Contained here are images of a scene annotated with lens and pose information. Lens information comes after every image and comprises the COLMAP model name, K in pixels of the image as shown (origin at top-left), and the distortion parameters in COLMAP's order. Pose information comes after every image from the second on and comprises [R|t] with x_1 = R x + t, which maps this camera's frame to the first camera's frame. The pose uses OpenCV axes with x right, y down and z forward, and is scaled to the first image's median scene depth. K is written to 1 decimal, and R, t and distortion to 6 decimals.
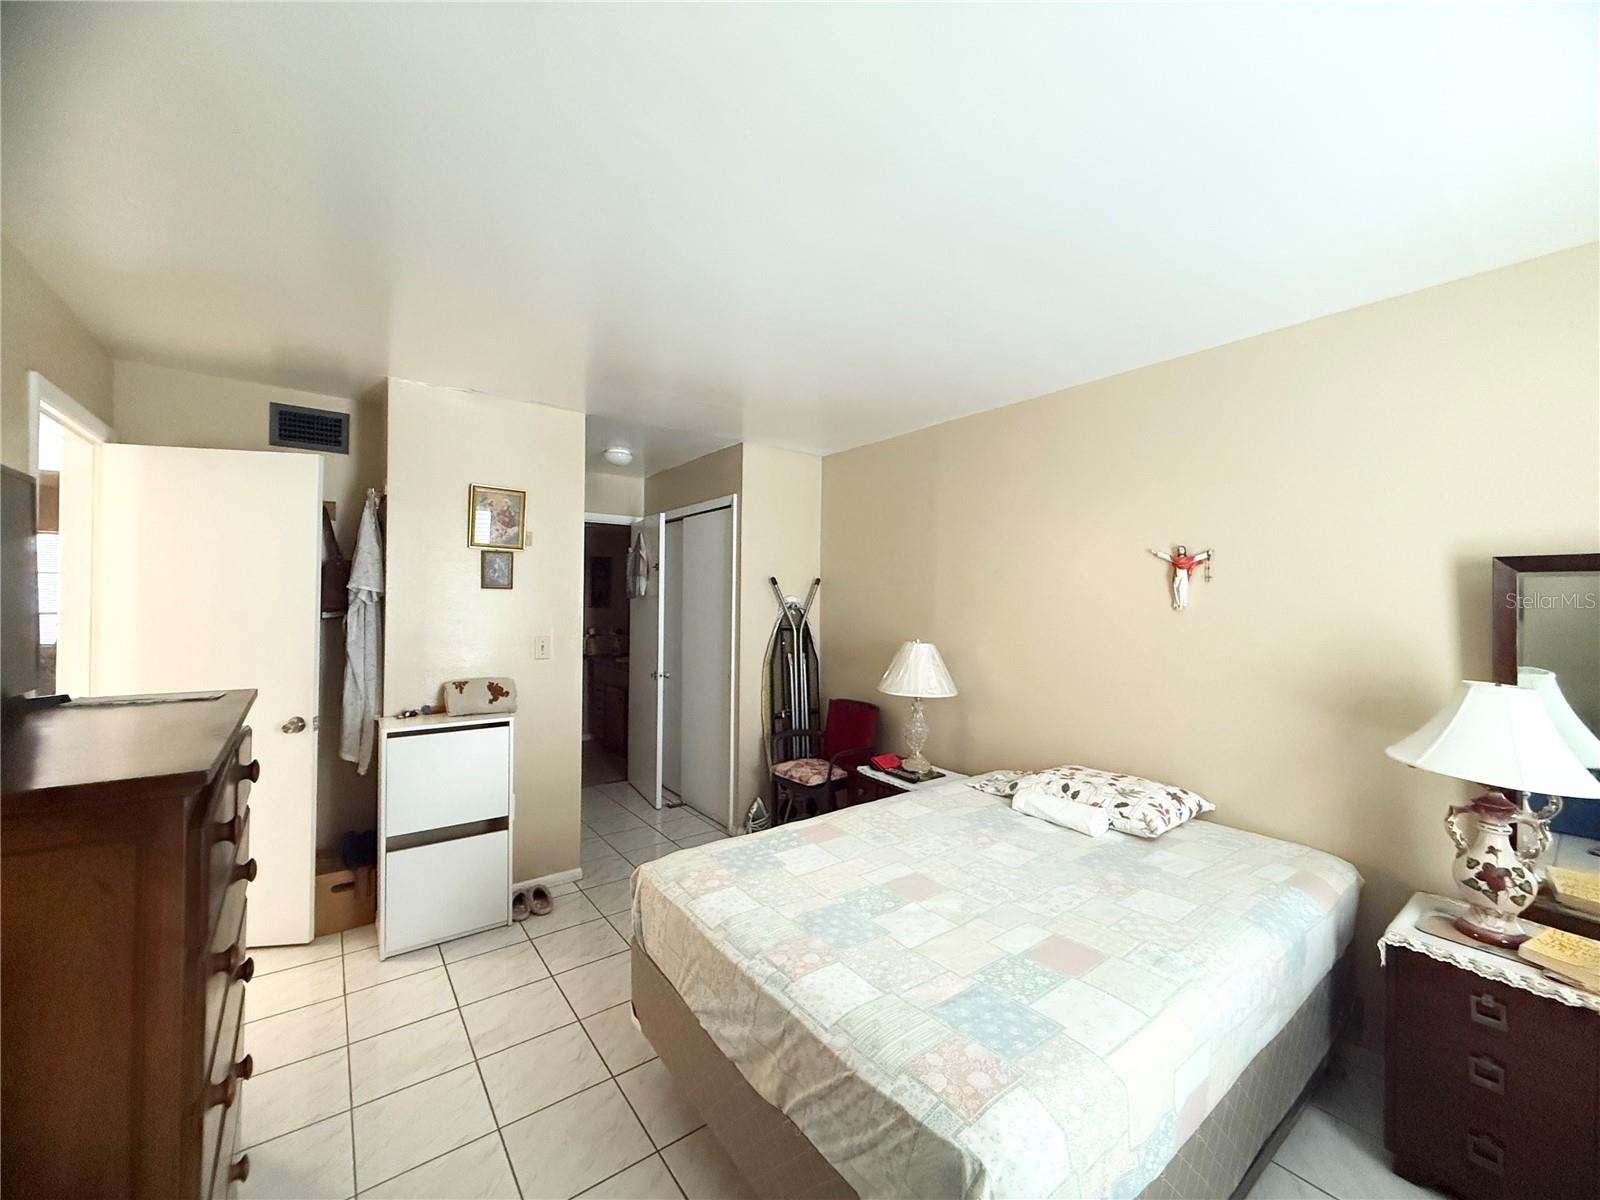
lens RADIAL K [[634.8, 0, 795.7], [0, 634.8, 598.3], [0, 0, 1]] dist [-0.001534, 0.000505]
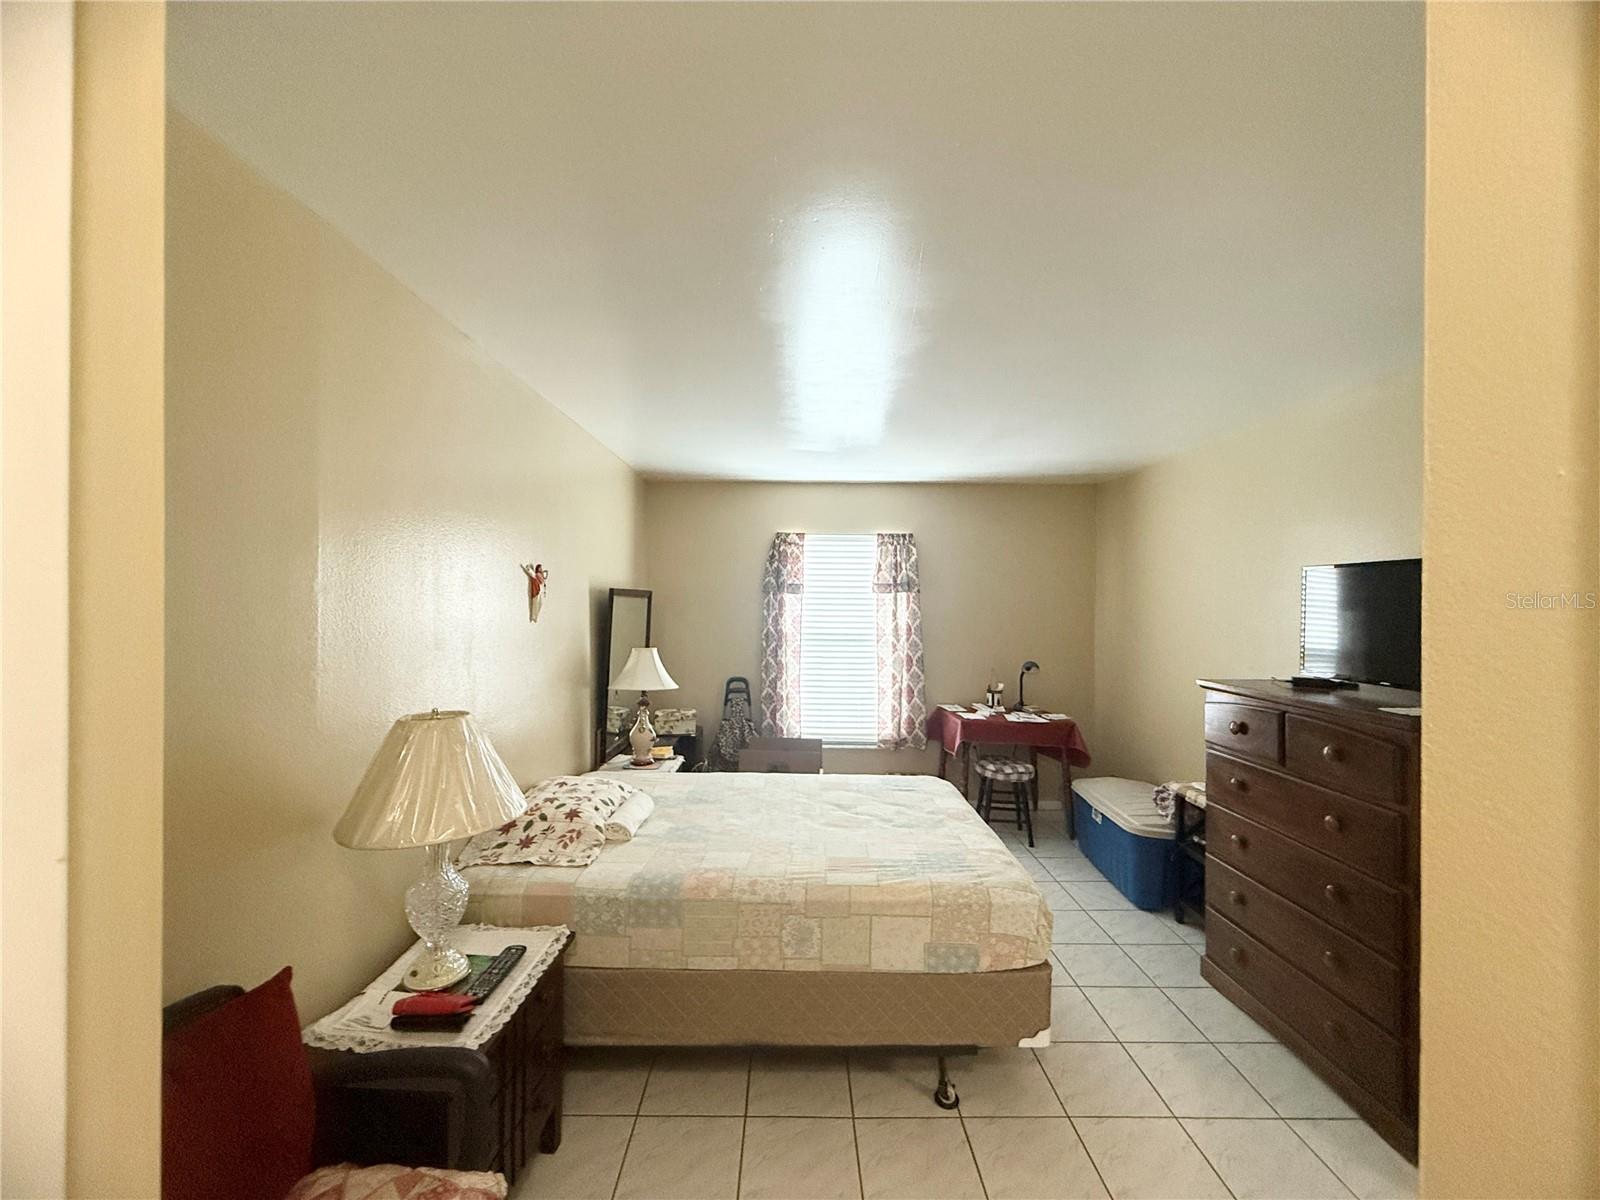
lens RADIAL K [[634.8, 0, 795.7], [0, 634.8, 598.3], [0, 0, 1]] dist [-0.001534, 0.000505]
pose [[-0.803851, -0.013882, 0.594669, -0.538944], [-0.016341, 0.999866, 0.001251, -0.041372], [-0.594606, -0.008712, -0.803970, 2.122645]]
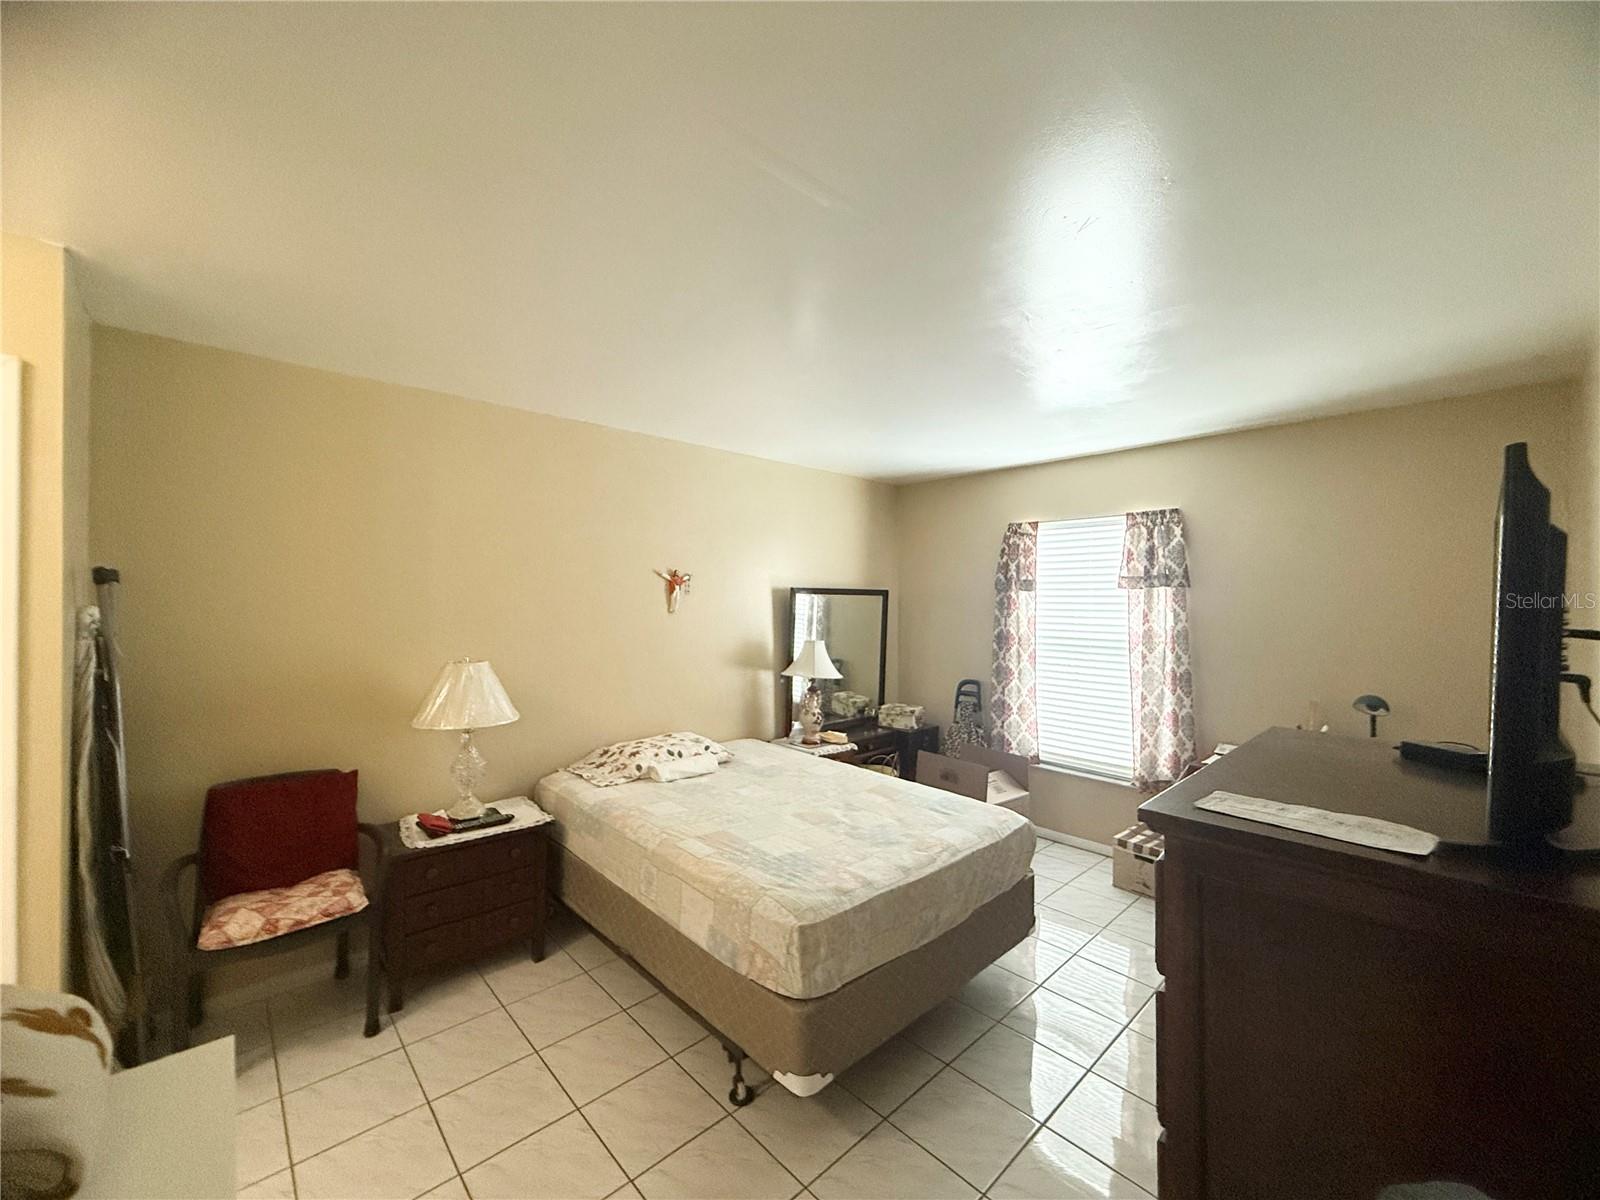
lens RADIAL K [[634.8, 0, 795.7], [0, 634.8, 598.3], [0, 0, 1]] dist [-0.001534, 0.000505]
pose [[-0.109025, -0.007525, 0.994011, -1.159869], [-0.009981, 0.999929, 0.006475, -0.036979], [-0.993989, -0.009215, -0.109092, 1.156333]]
